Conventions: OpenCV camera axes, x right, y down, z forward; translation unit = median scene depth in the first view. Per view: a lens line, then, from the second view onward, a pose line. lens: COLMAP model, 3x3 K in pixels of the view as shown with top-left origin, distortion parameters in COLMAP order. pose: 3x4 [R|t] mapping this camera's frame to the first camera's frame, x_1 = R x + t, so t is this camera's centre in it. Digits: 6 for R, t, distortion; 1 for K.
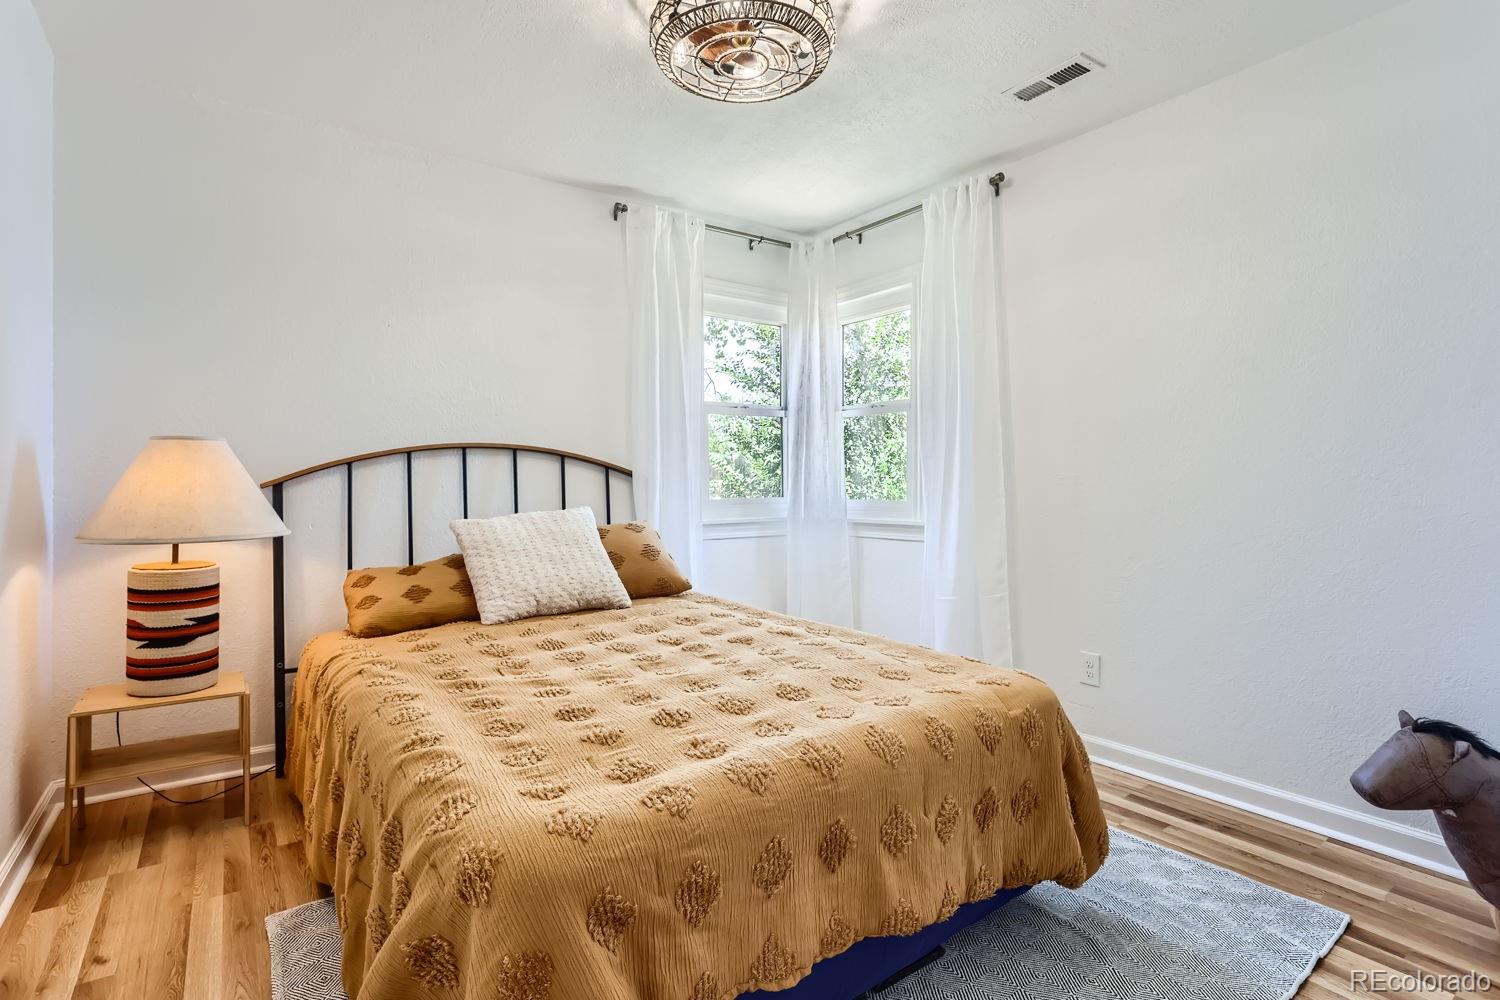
lens RADIAL K [[747.6, 0, 743.4], [0, 747.6, 483.9], [0, 0, 1]] dist [-0.025307, 0.014853]
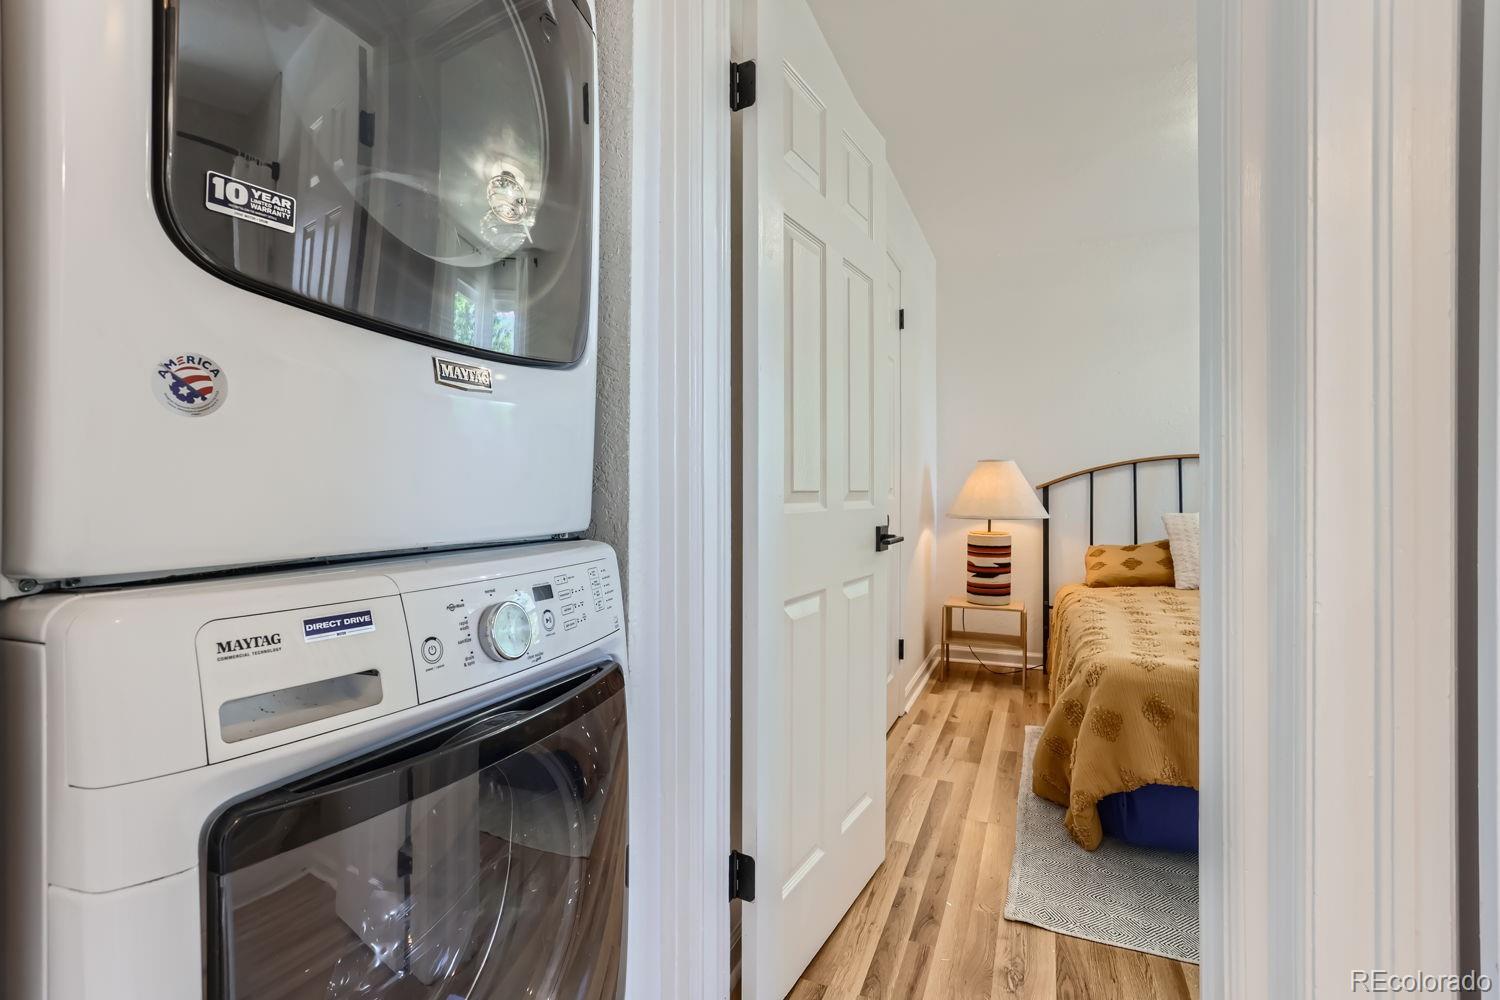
lens RADIAL K [[729.4, 0, 745.5], [0, 729.4, 496.4], [0, 0, 1]] dist [-0.046190, 0.030835]
pose [[0.538623, 0.009154, -0.842497, 0.372109], [0.001654, 0.999928, 0.011921, 0.001807], [0.842545, -0.007815, 0.538569, -0.416536]]
